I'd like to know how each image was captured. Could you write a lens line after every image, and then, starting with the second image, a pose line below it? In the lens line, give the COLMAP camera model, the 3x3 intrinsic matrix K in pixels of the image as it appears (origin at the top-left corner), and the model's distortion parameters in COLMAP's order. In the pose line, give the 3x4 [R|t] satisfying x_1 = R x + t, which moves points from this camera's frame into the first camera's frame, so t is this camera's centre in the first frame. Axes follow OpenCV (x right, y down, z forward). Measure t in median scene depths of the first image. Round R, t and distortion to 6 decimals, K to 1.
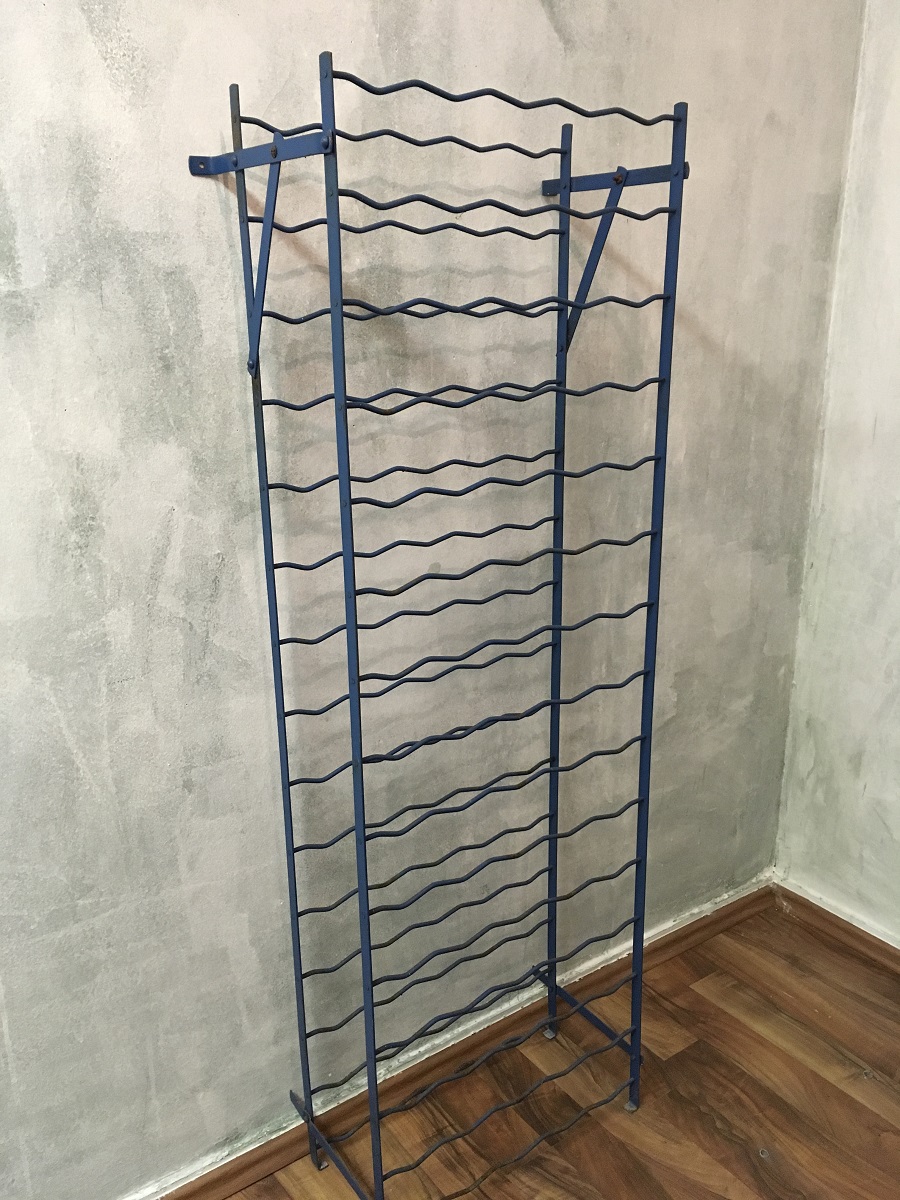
lens RADIAL K [[1028.5, 0, 446.7], [0, 1028.5, 594.9], [0, 0, 1]] dist [0.086403, -0.125548]
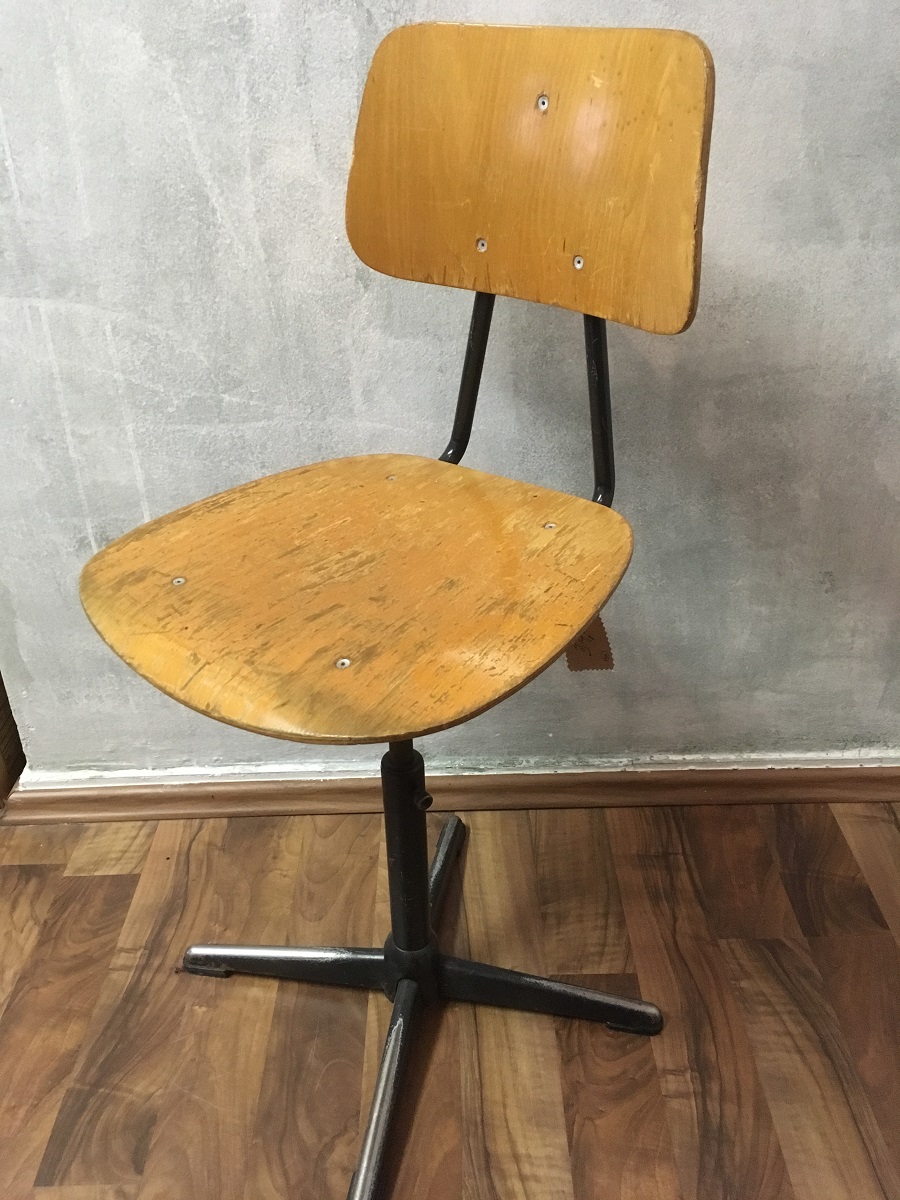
lens RADIAL K [[1028.5, 0, 443.8], [0, 1028.5, 599.6], [0, 0, 1]] dist [0.086403, -0.125548]
pose [[0.809241, 0.272809, -0.520292, 0.221494], [-0.143272, 0.950545, 0.275568, 0.174000], [0.569739, -0.148457, 0.808306, 0.368004]]
